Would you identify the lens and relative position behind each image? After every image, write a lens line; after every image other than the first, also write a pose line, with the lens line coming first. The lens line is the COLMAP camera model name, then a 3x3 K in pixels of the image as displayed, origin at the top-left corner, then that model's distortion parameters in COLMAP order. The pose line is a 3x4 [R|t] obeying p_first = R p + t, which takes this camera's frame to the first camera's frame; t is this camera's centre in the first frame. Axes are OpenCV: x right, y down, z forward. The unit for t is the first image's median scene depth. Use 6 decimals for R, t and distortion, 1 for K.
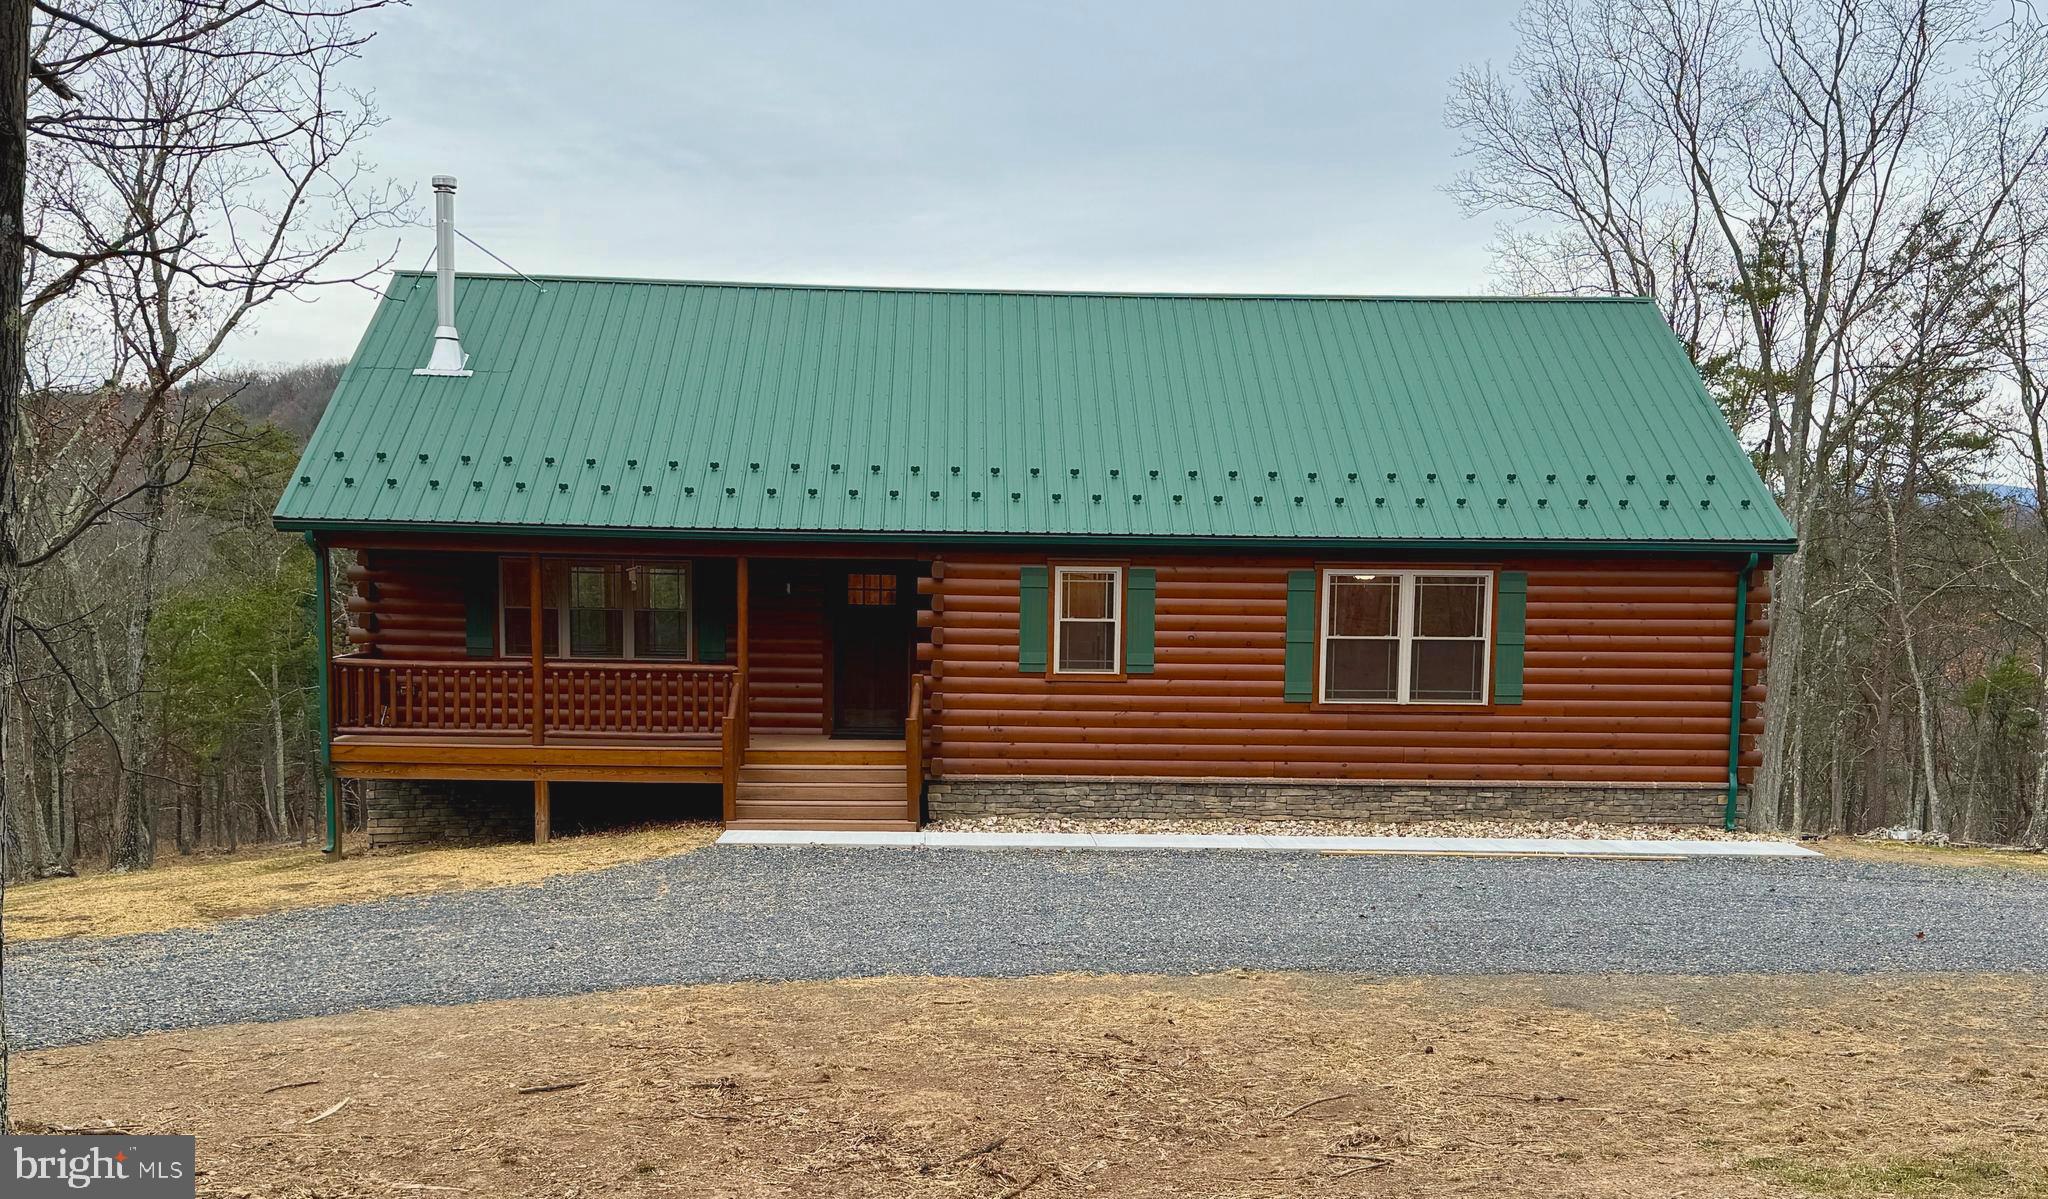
lens RADIAL K [[1950.6, 0, 1022.0], [0, 1950.6, 789.0], [0, 0, 1]] dist [0.131692, -0.011009]
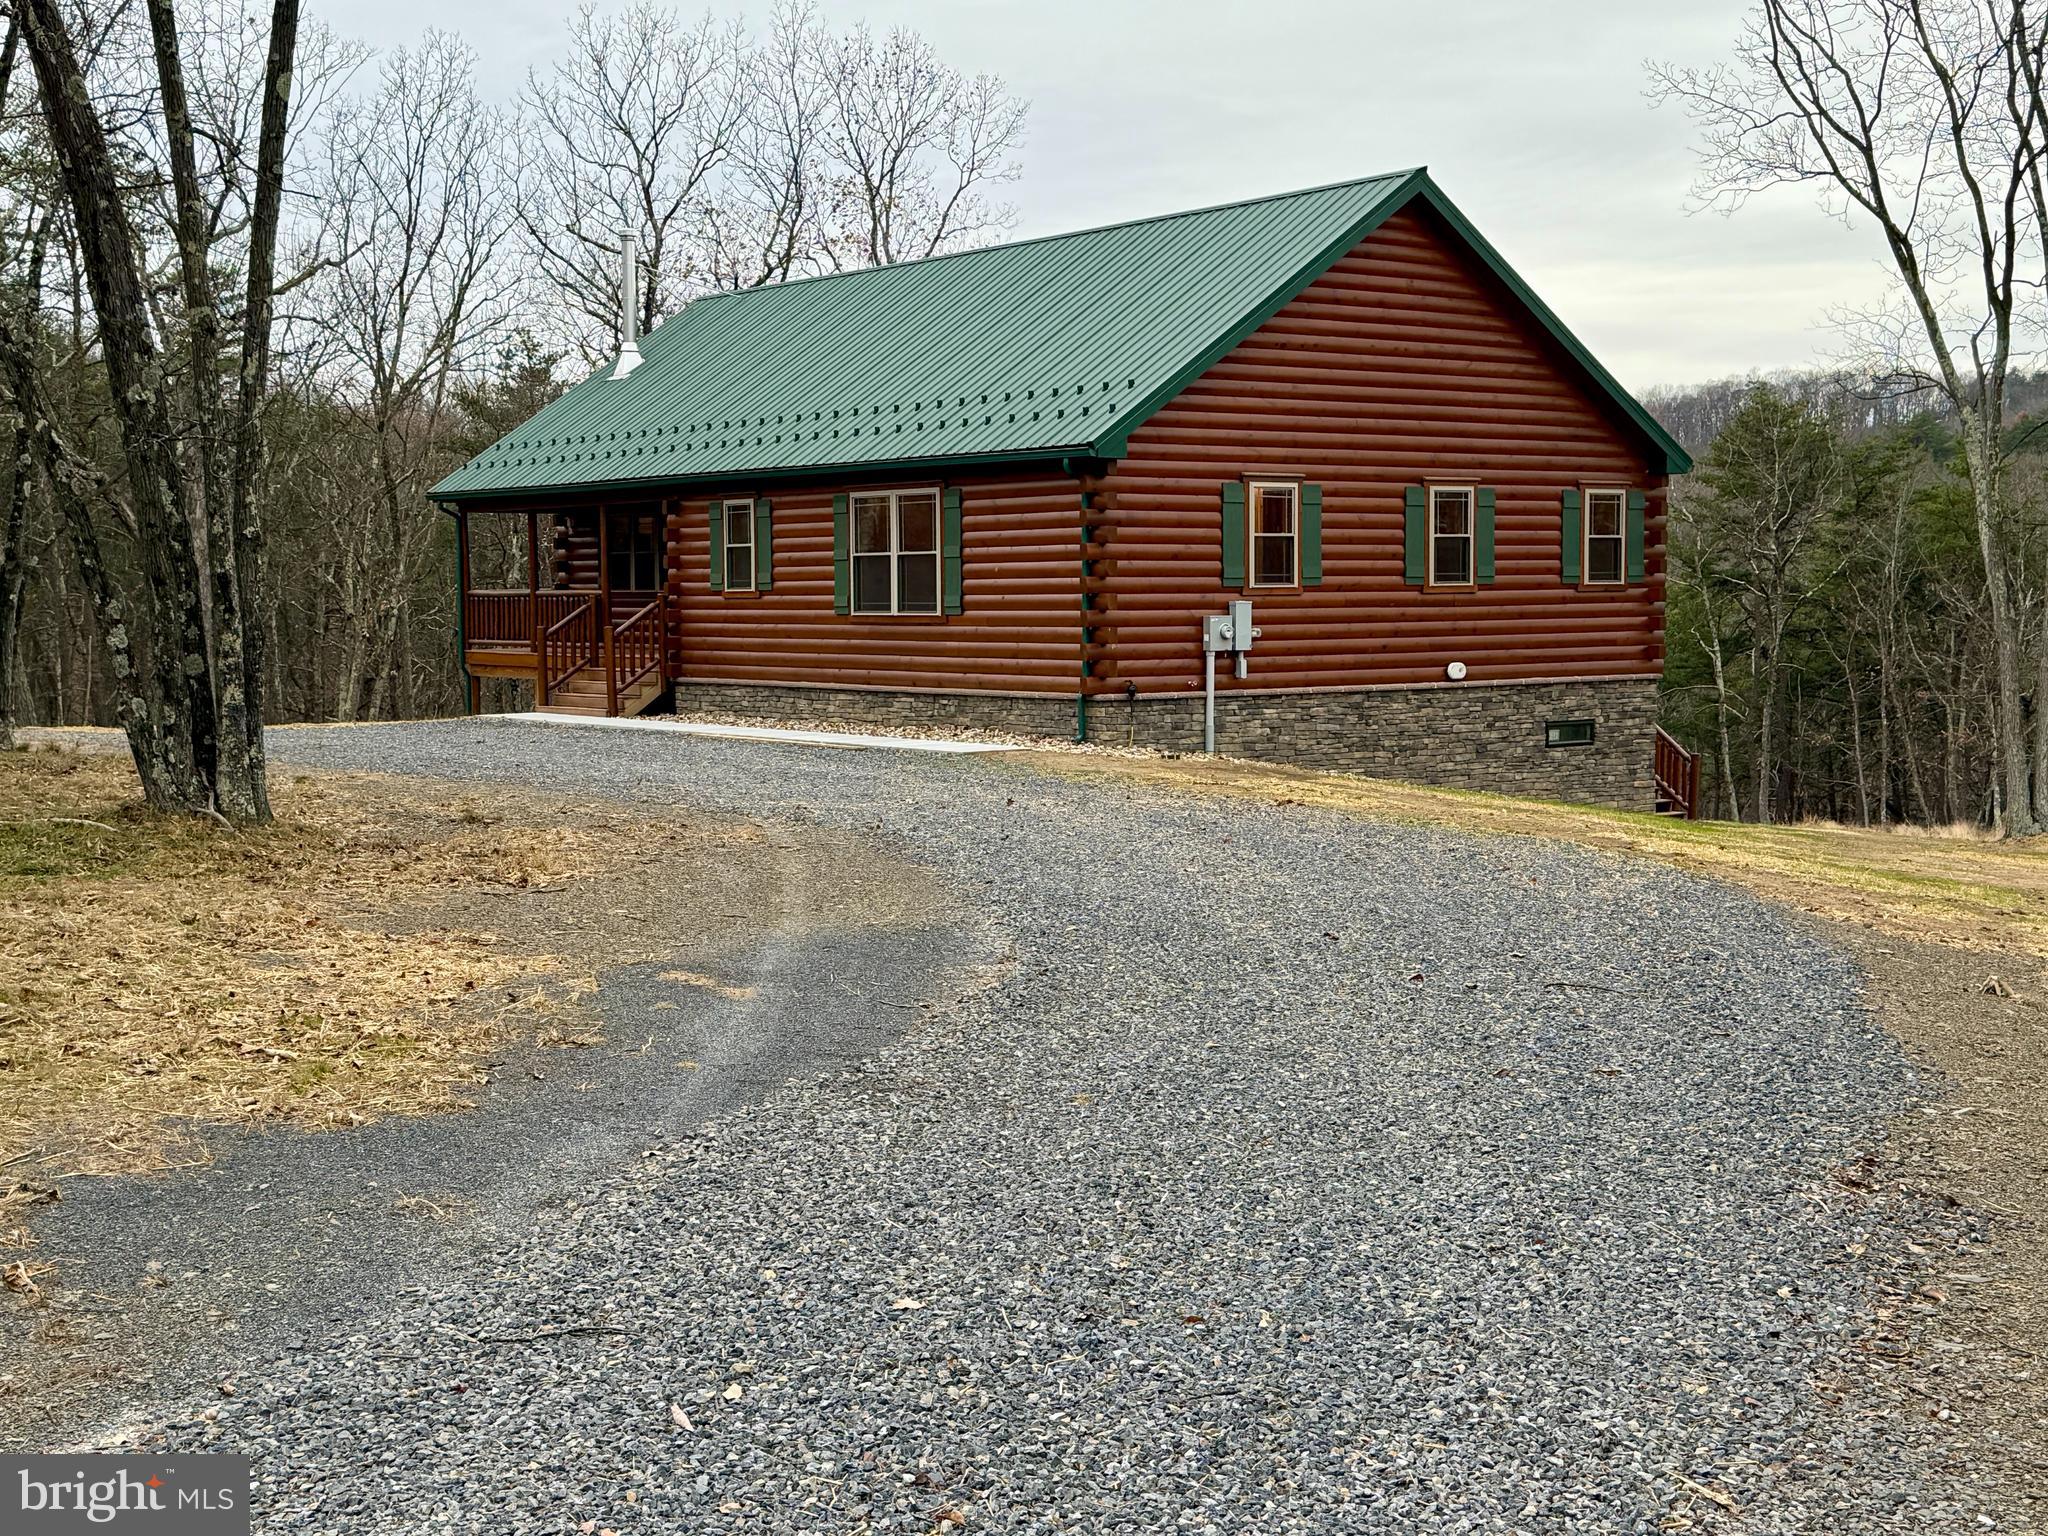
lens RADIAL K [[2678.9, 0, 1021.6], [0, 2678.9, 783.9], [0, 0, 1]] dist [0.205109, -0.377227]
pose [[0.574570, 0.039143, -0.817519, 1.439554], [-0.074606, 0.997202, -0.004688, 0.050383], [0.815048, 0.063685, 0.575882, 0.218192]]
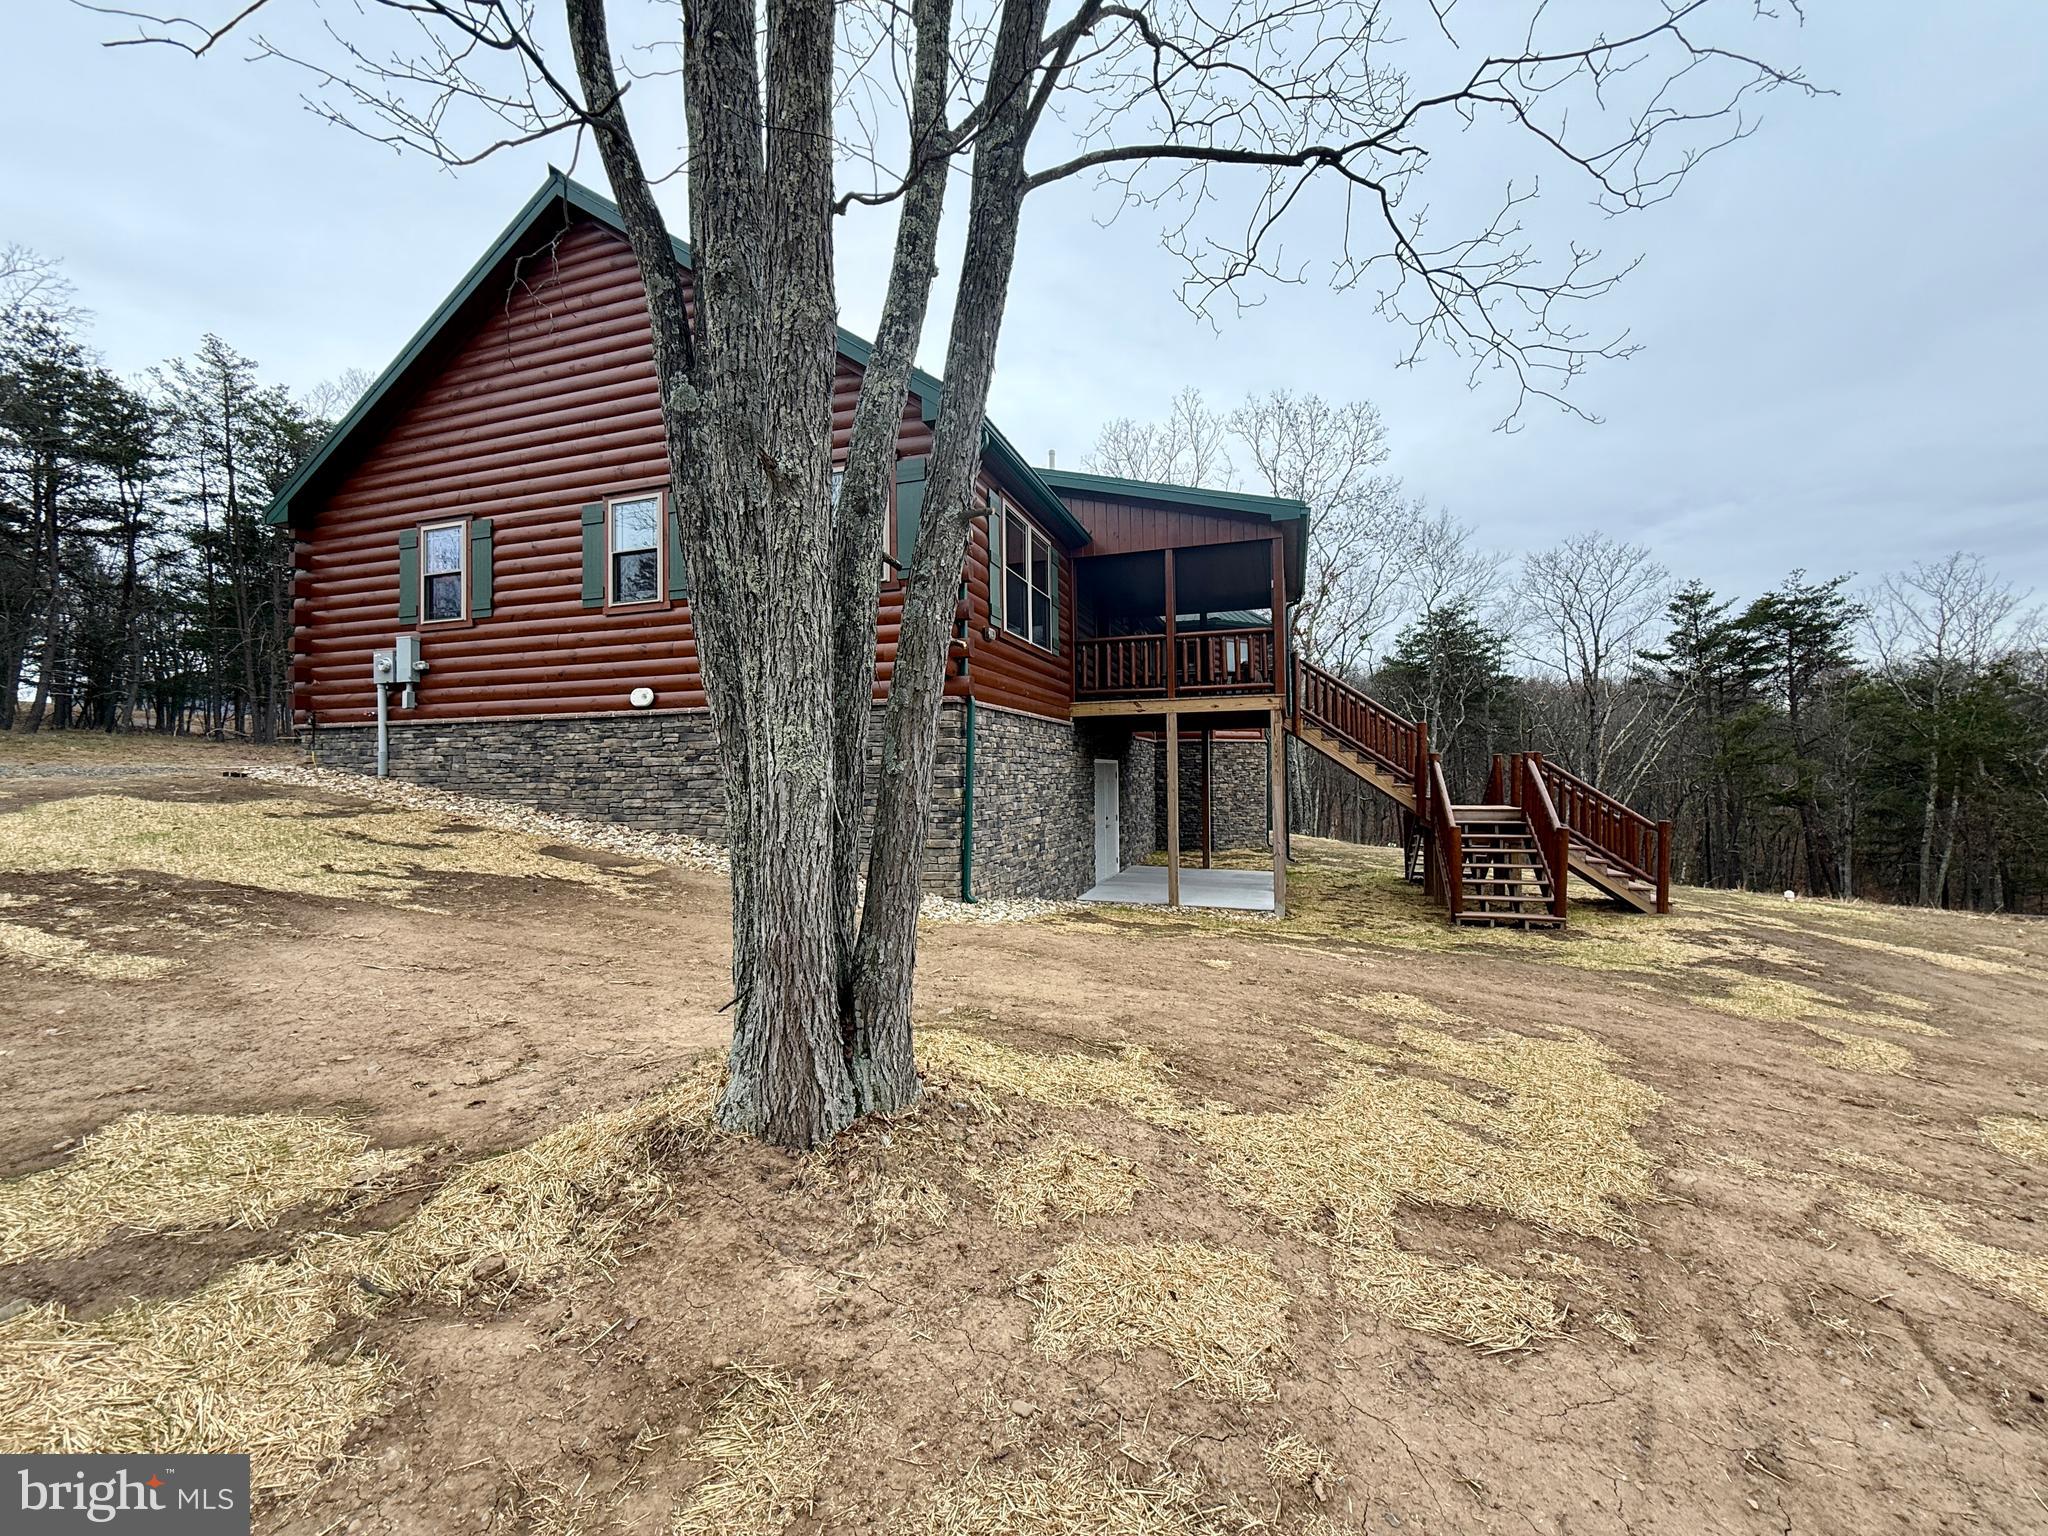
lens RADIAL K [[816.4, 0, 1030.9], [0, 816.4, 765.9], [0, 0, 1]] dist [0.000862, 0.000055]
pose [[-0.348265, -0.022321, -0.937130, 0.674288], [-0.097521, 0.995155, 0.012538, -0.026689], [0.932310, 0.095756, -0.348754, 1.588721]]
